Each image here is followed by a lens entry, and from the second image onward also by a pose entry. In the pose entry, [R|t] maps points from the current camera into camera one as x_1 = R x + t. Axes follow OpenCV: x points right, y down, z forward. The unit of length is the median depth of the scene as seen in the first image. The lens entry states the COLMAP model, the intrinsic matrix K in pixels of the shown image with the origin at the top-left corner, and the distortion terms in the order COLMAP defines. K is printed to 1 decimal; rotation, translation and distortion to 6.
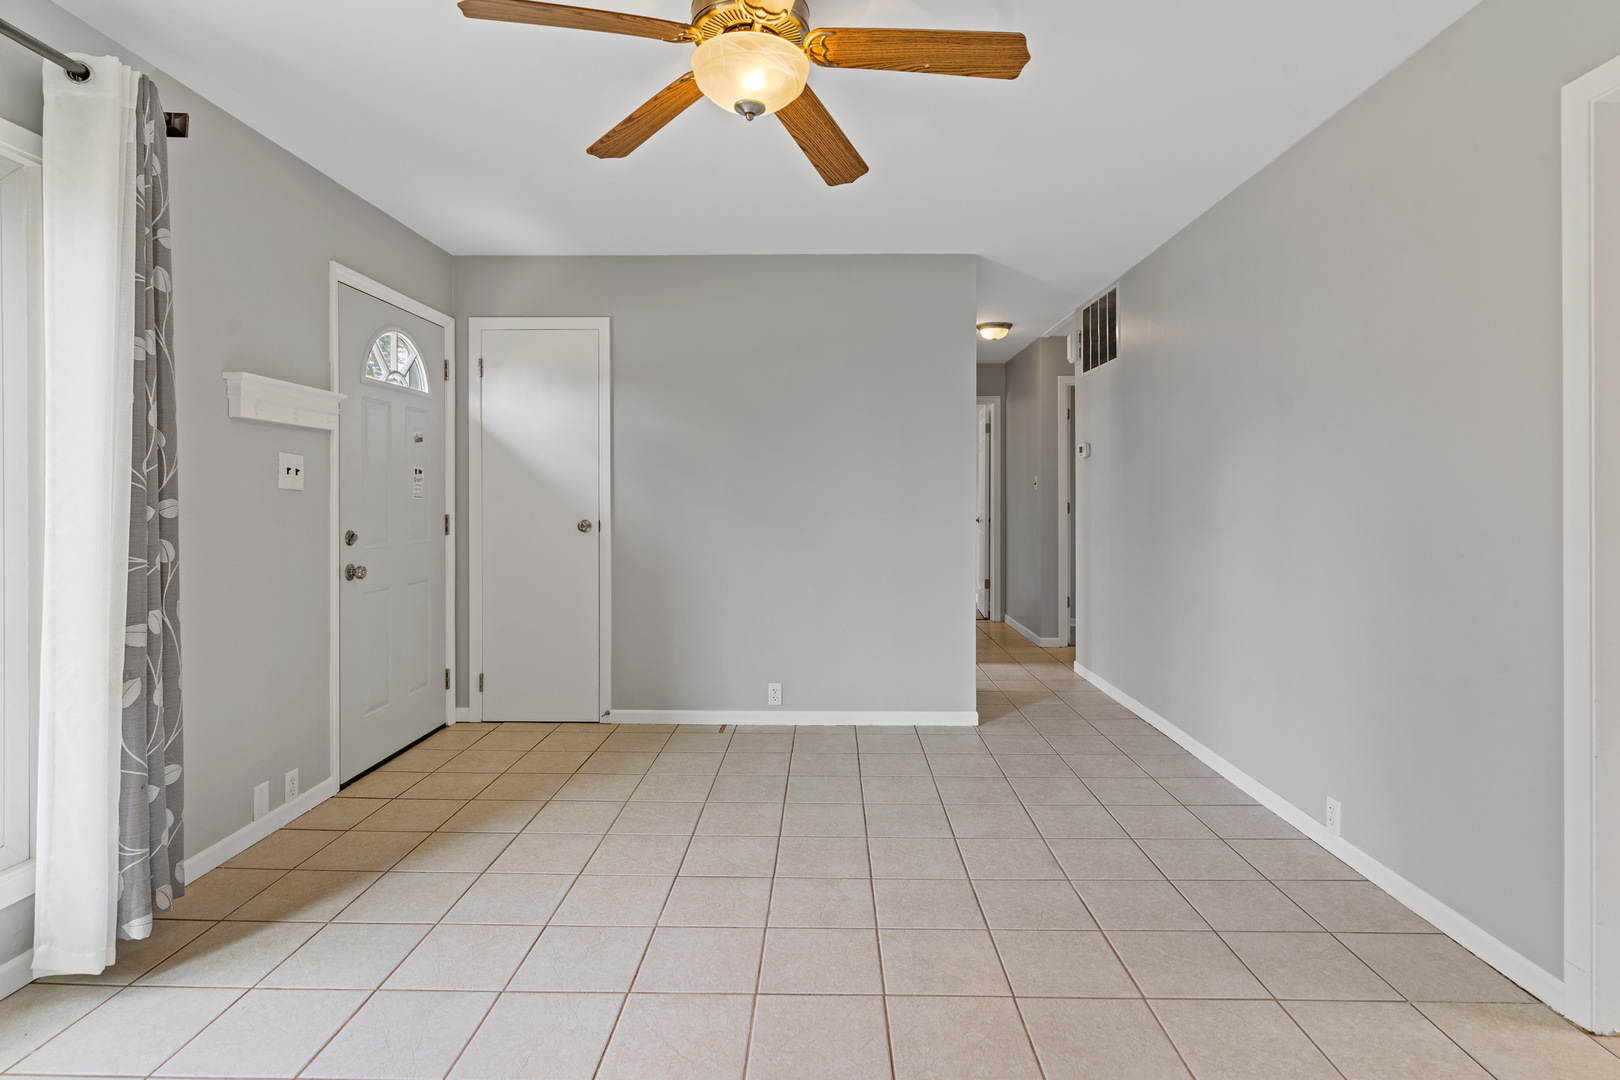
lens RADIAL K [[821.2, 0, 809.7], [0, 821.2, 505.7], [0, 0, 1]] dist [0.000826, -0.000146]
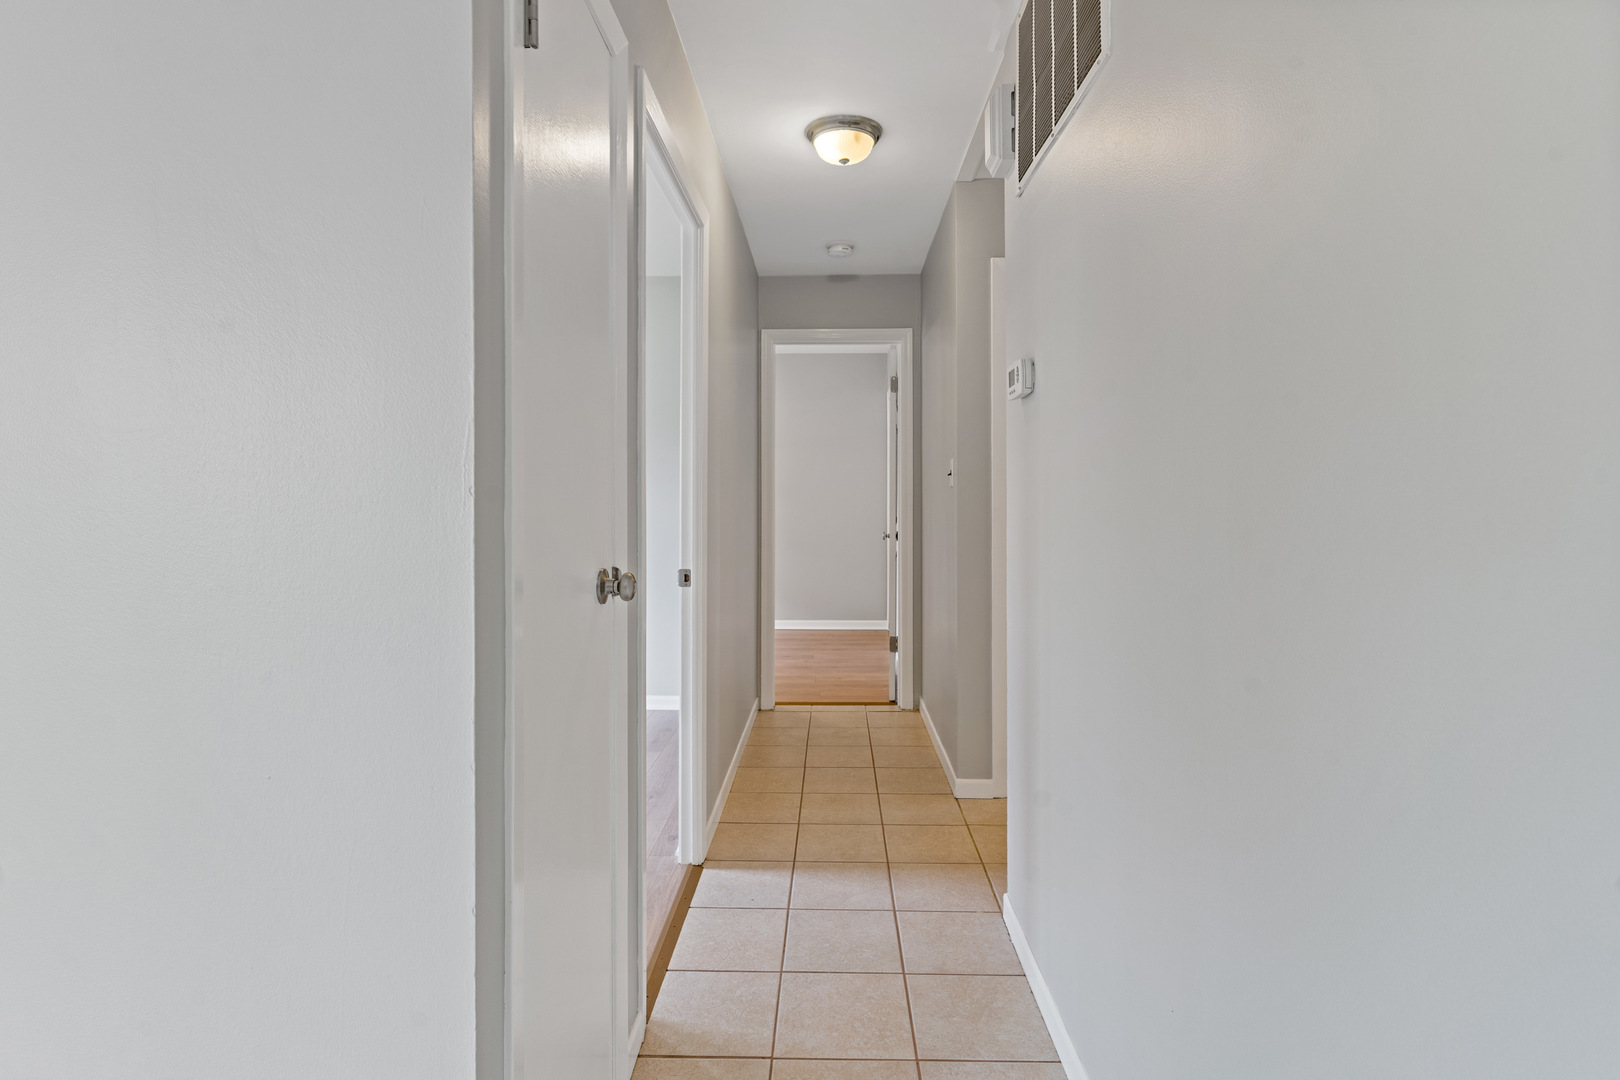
lens RADIAL K [[799.2, 0, 812.2], [0, 799.2, 508.2], [0, 0, 1]] dist [0.000238, 0.000089]
pose [[0.999988, 0.002903, -0.003971, 0.418339], [-0.002903, 0.999996, 0.000013, -0.010762], [0.003971, -0.000002, 0.999992, 1.092622]]
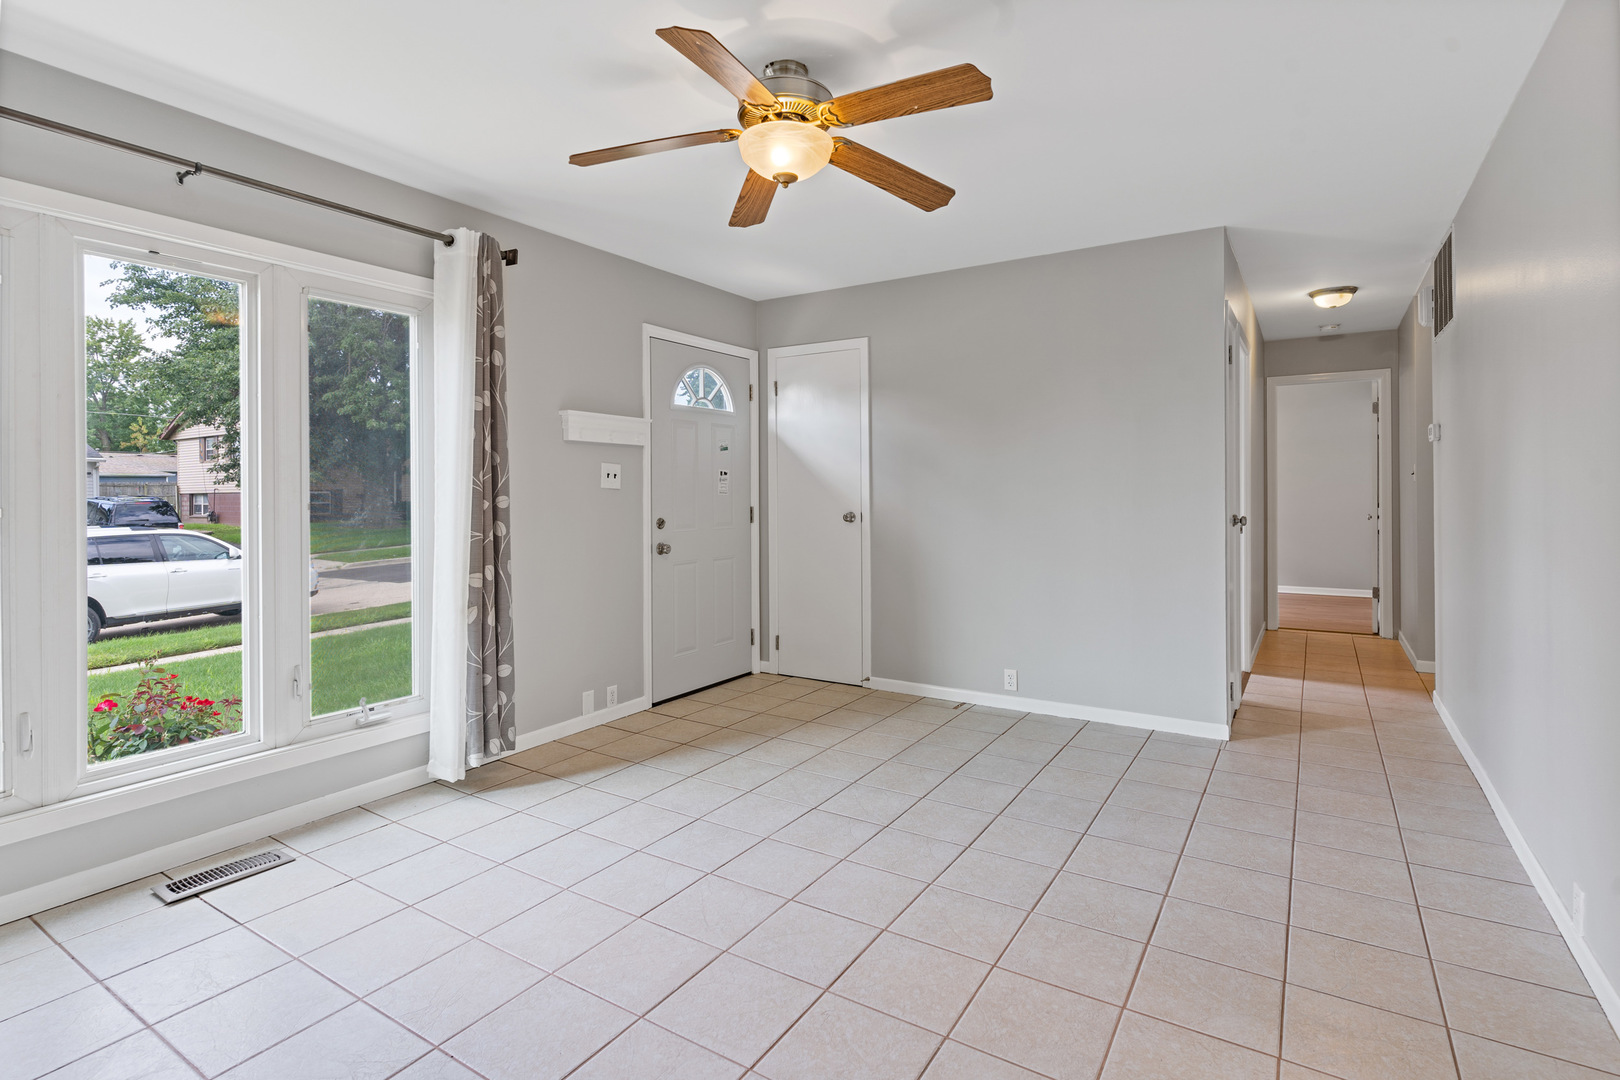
lens RADIAL K [[793.7, 0, 807.4], [0, 793.7, 497.0], [0, 0, 1]] dist [0.001616, 0.000486]
pose [[0.854047, -0.001144, -0.520195, 0.374394], [-0.000226, 0.999997, -0.002571, -0.001648], [0.520196, 0.002313, 0.854044, 0.000475]]
